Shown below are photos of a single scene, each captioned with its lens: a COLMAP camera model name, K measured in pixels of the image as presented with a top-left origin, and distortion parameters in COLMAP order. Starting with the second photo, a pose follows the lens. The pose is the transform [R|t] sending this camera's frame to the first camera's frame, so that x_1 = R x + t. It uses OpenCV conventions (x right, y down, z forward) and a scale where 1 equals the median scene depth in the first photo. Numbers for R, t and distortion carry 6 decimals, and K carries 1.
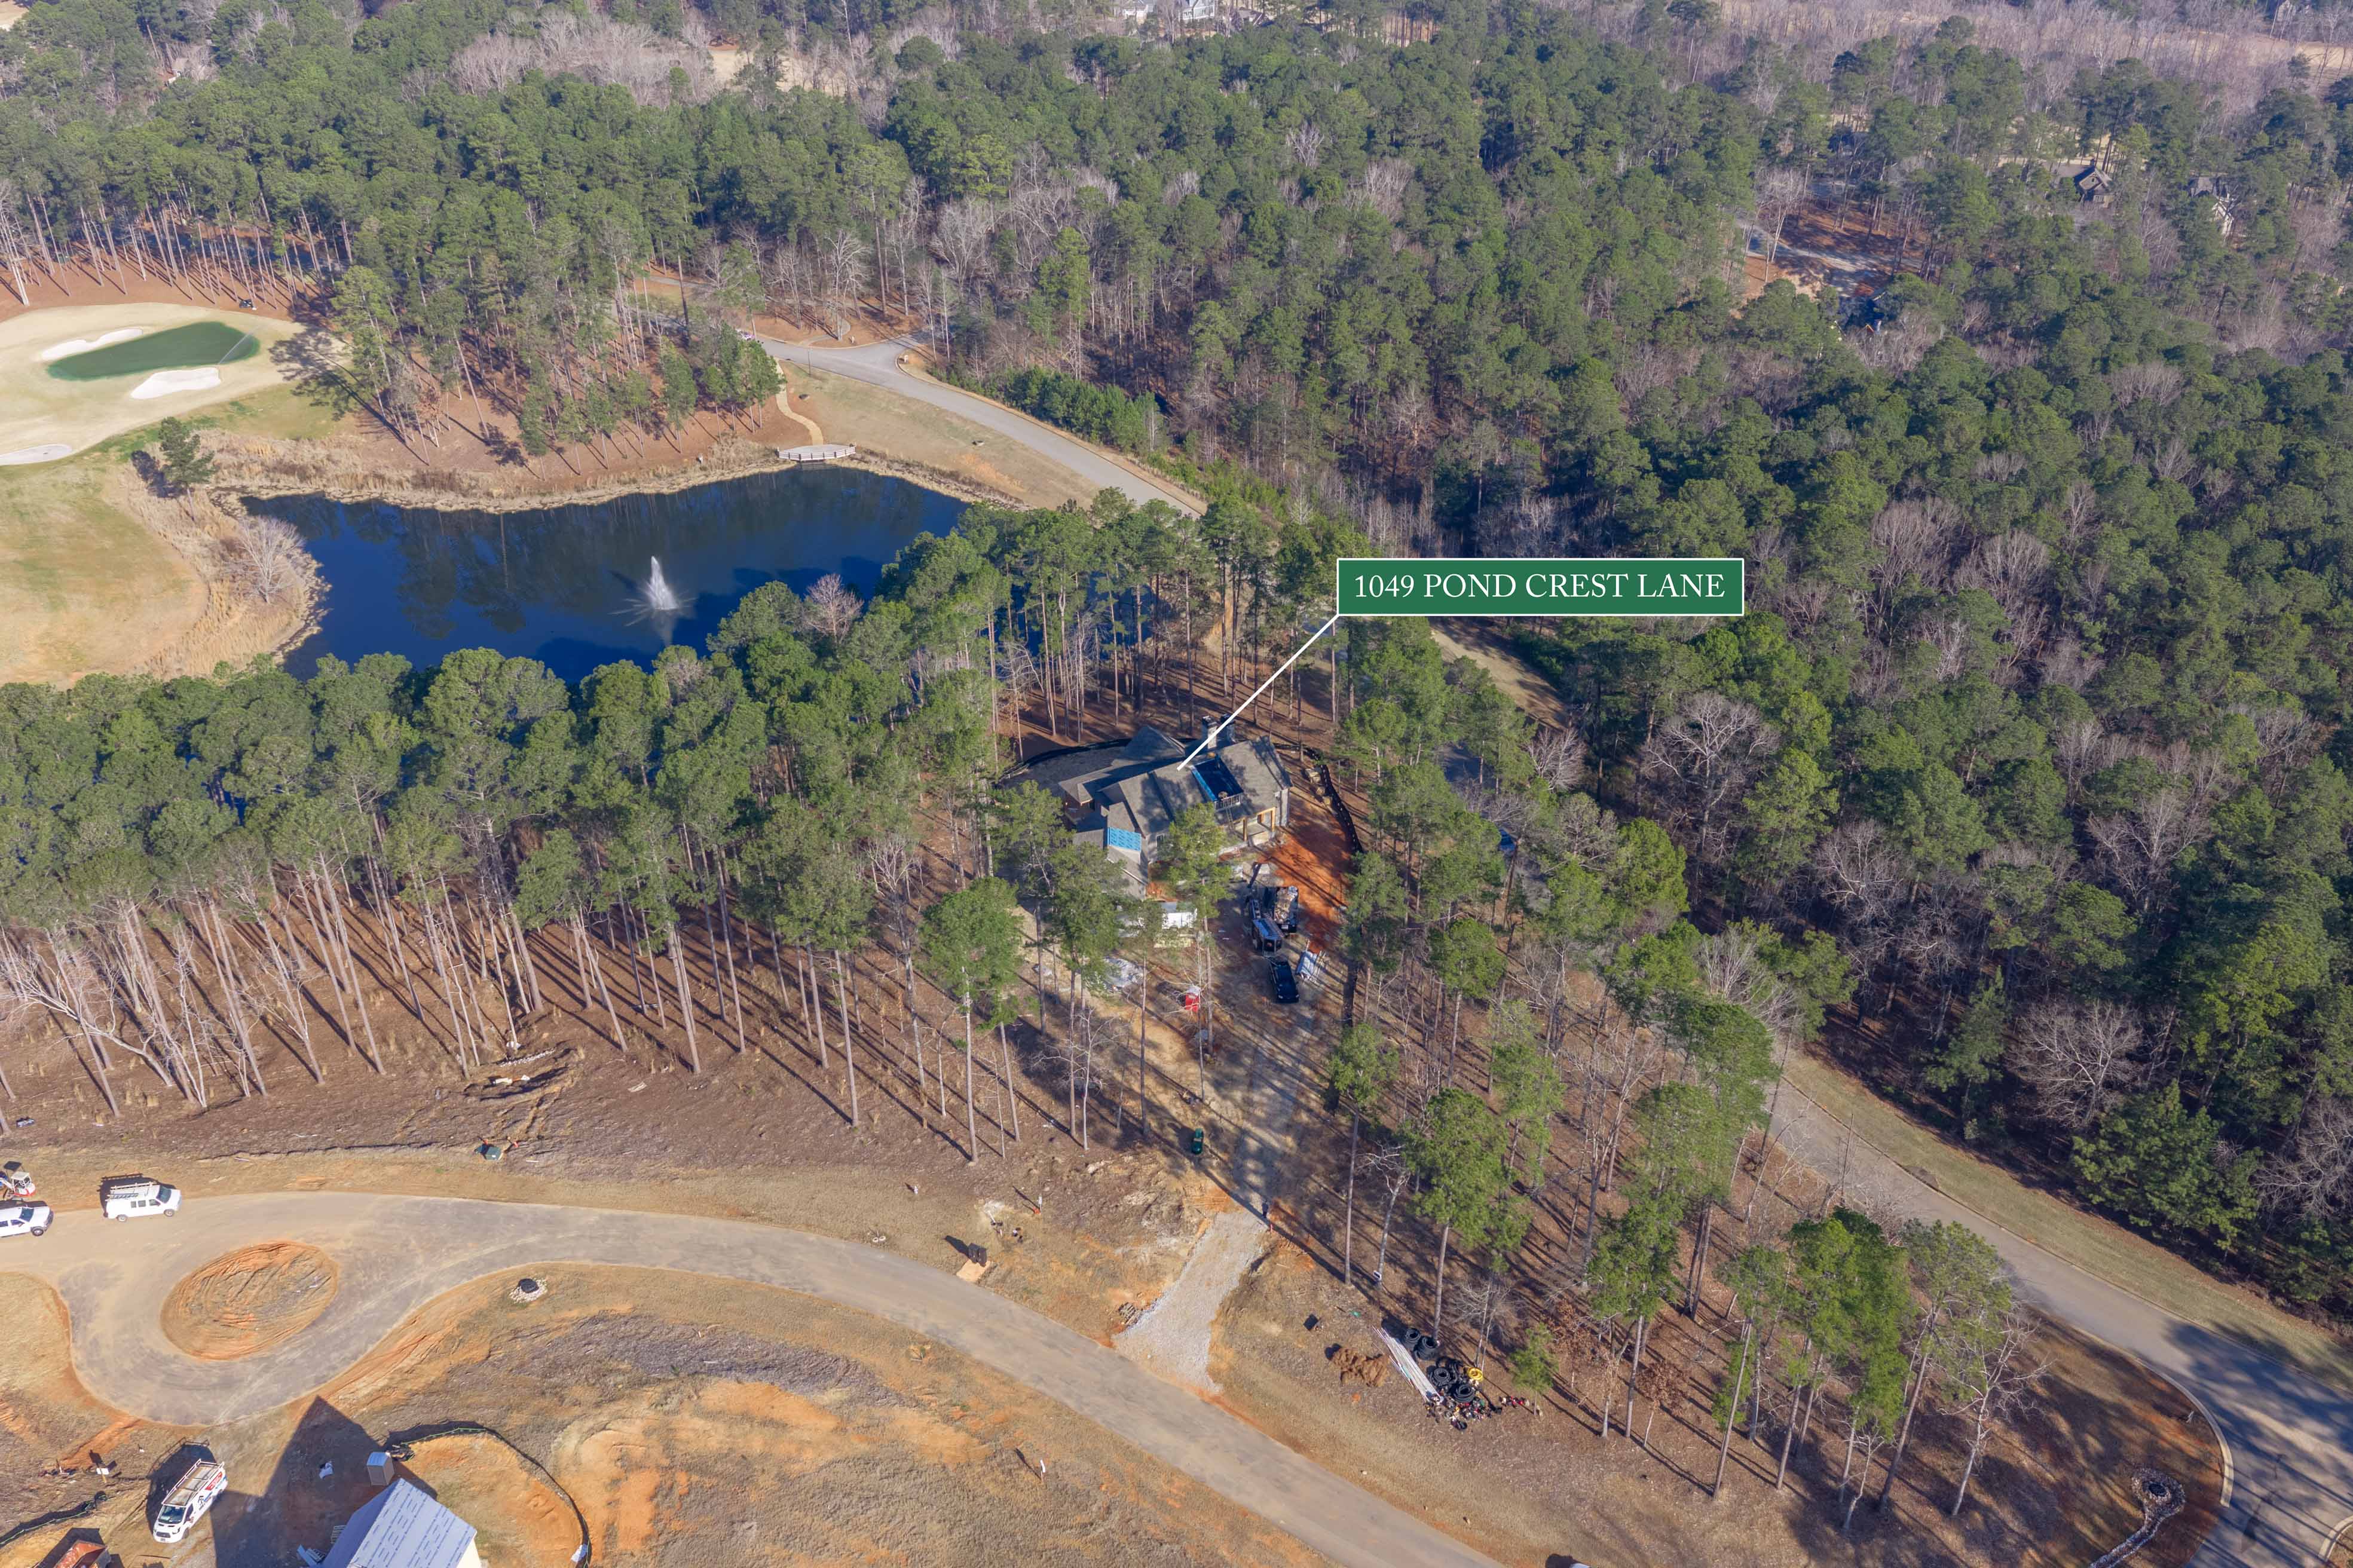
lens RADIAL K [[1954.2, 0, 1177.6], [0, 1954.2, 785.7], [0, 0, 1]] dist [0.035362, -0.066856]
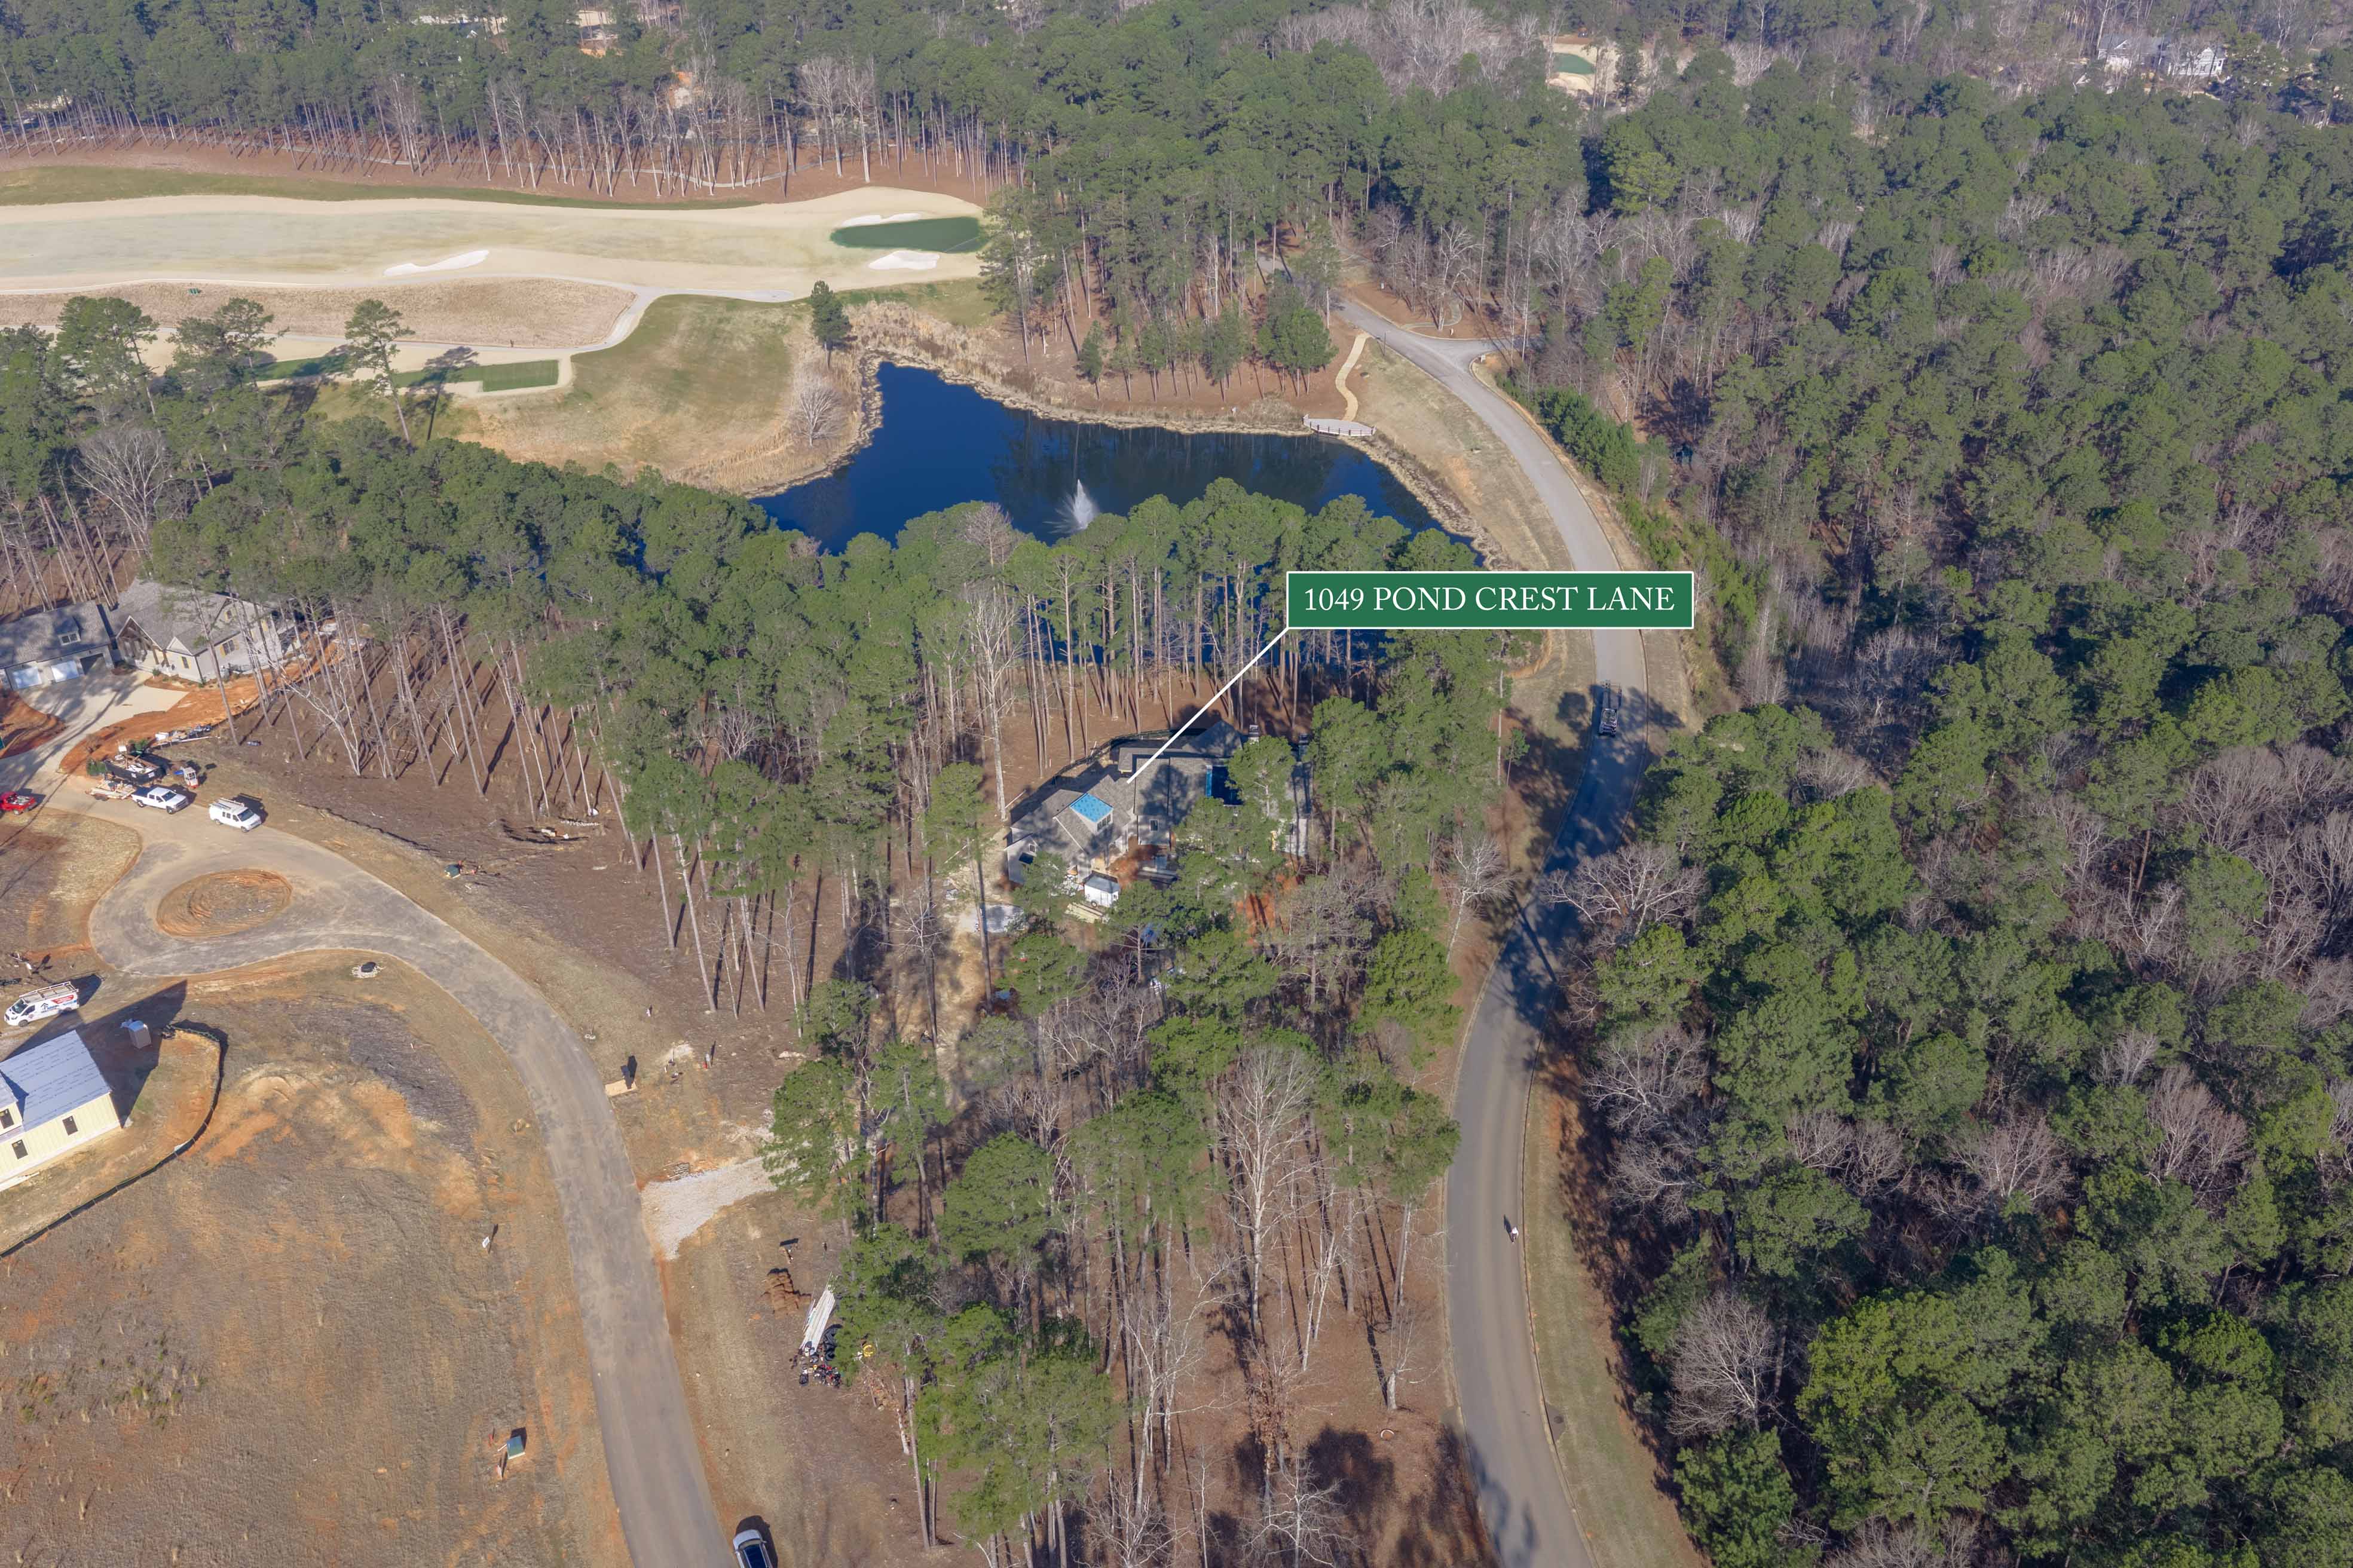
lens RADIAL K [[1954.2, 0, 1177.6], [0, 1954.2, 785.7], [0, 0, 1]] dist [0.035362, -0.066856]
pose [[0.826021, 0.293981, -0.480899, 0.334998], [-0.293158, 0.952801, 0.078917, -0.052161], [0.481402, 0.075792, 0.873217, 0.080268]]
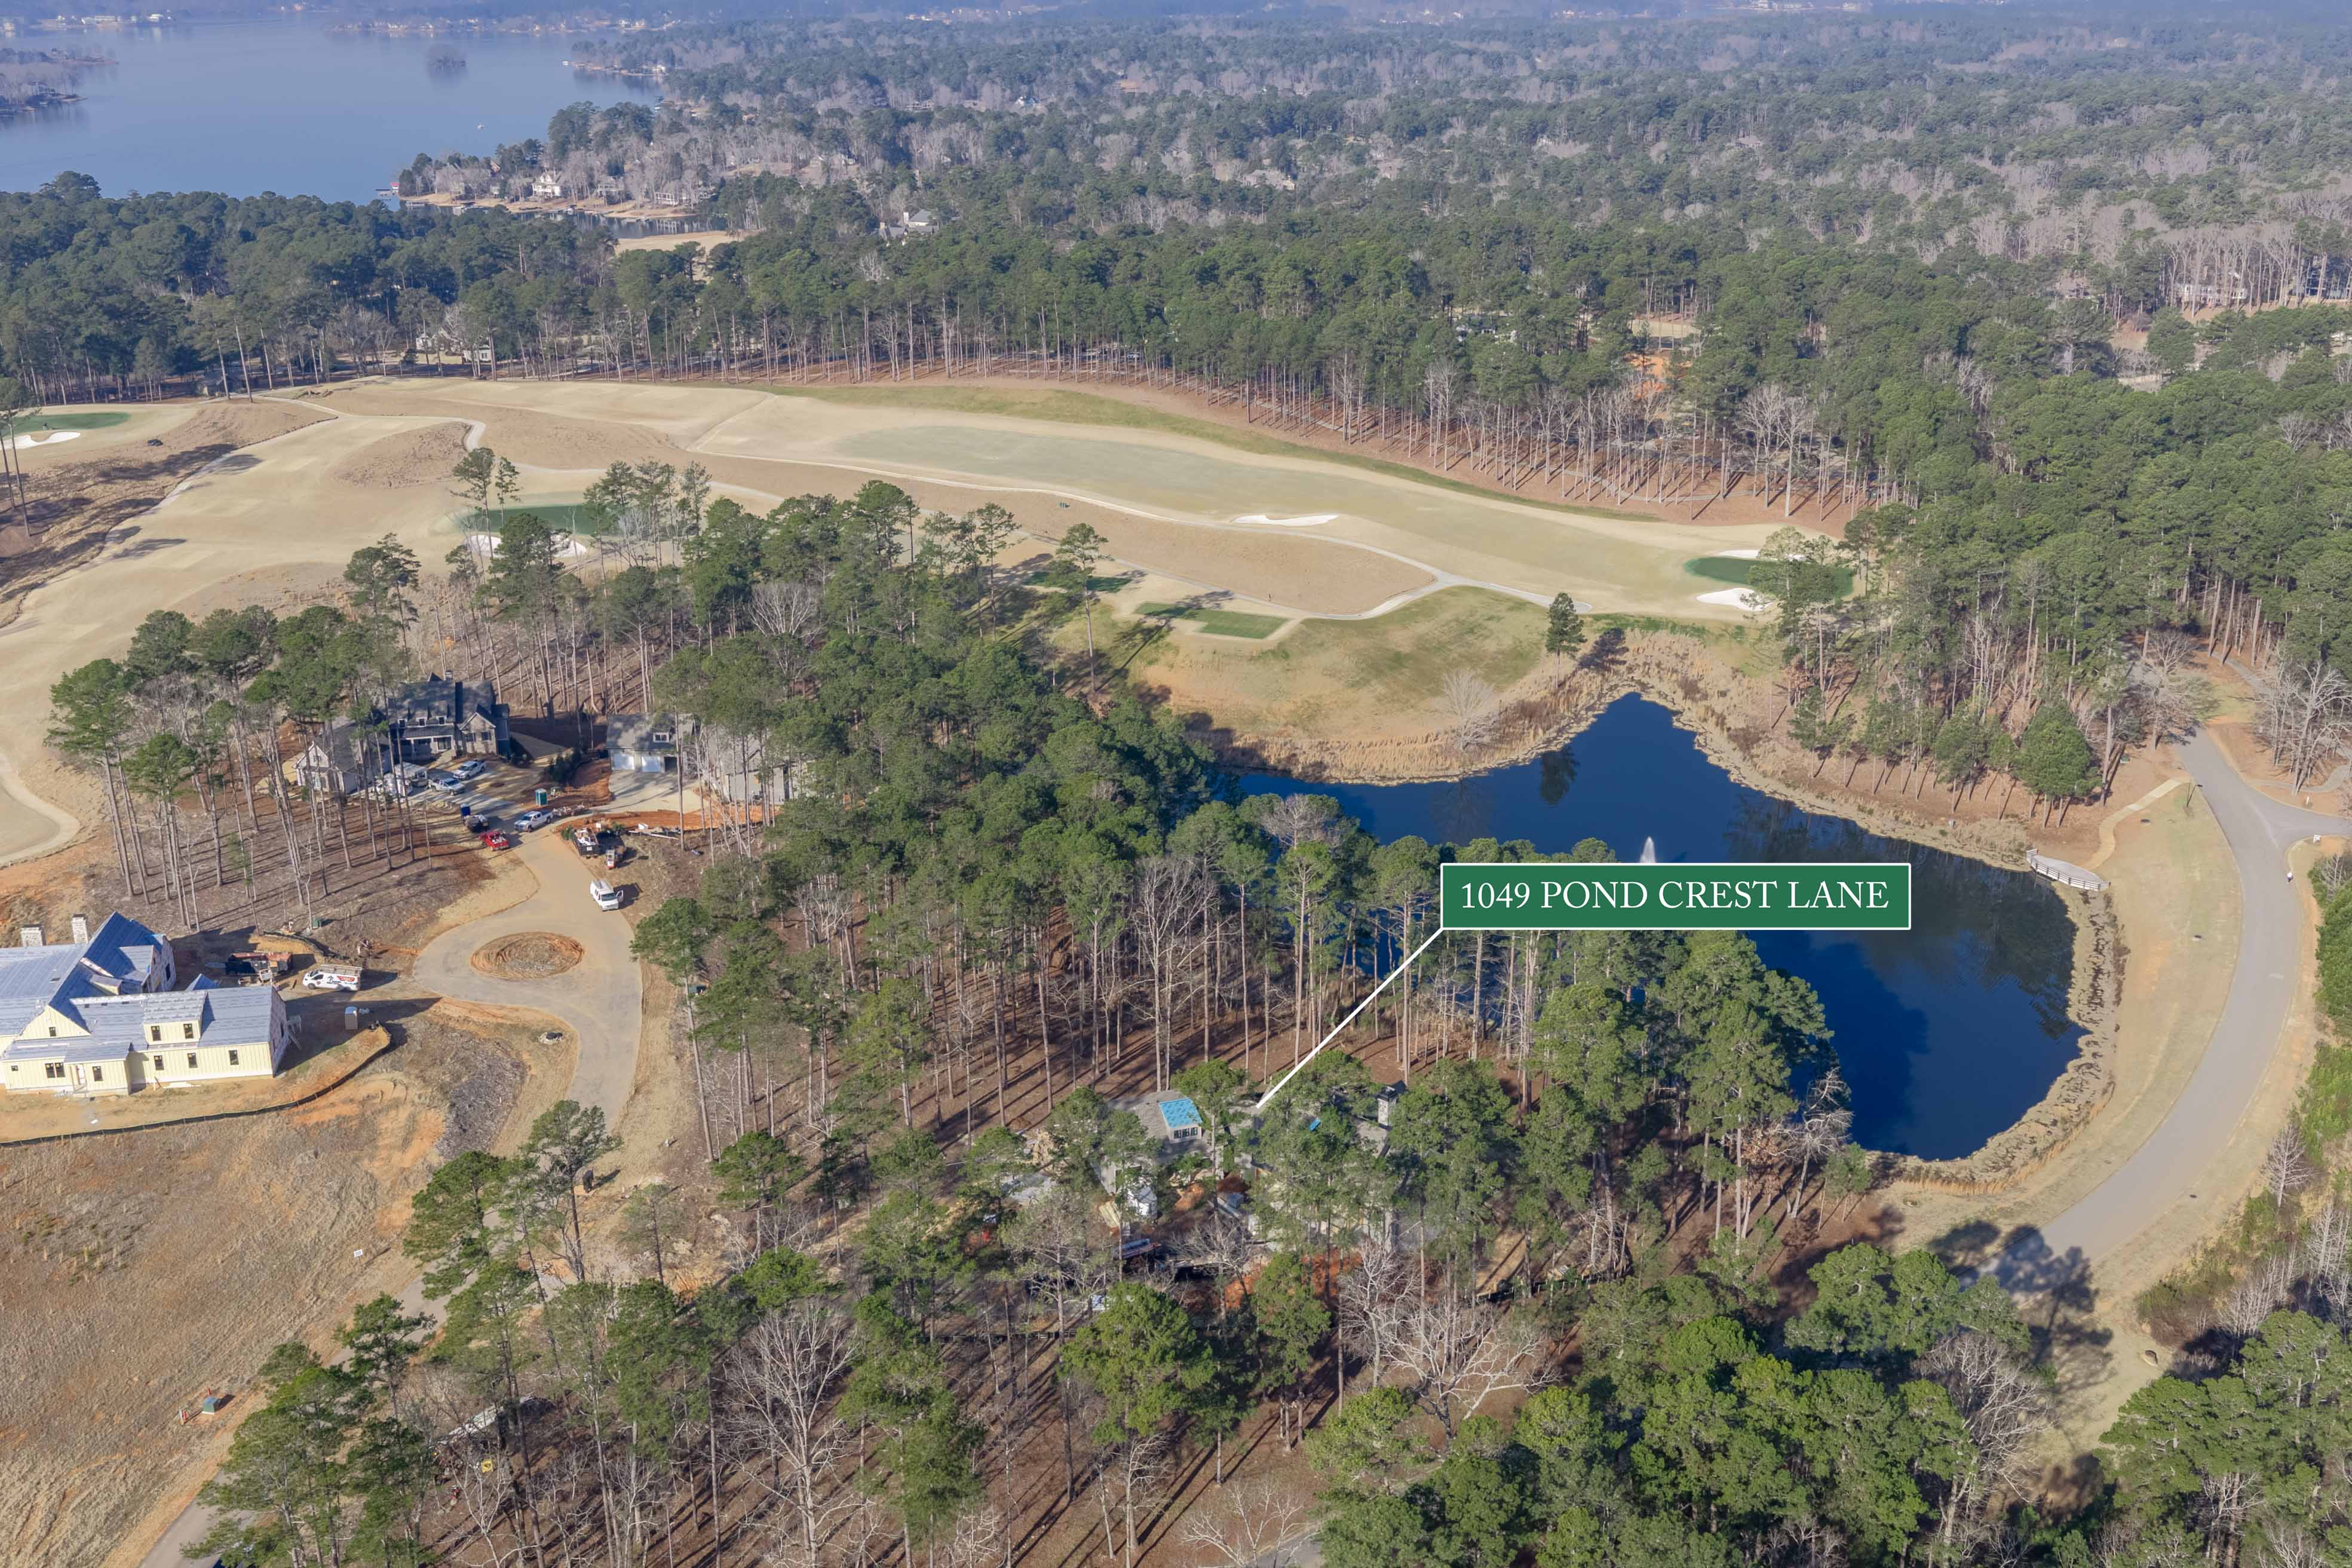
lens RADIAL K [[2264.6, 0, 1172.9], [0, 2264.6, 654.5], [0, 0, 1]] dist [0.039734, -0.073180]
pose [[0.306036, 0.291781, -0.906204, 0.604084], [-0.494982, 0.861868, 0.110344, -0.189856], [0.813225, 0.414786, 0.408189, 0.303080]]
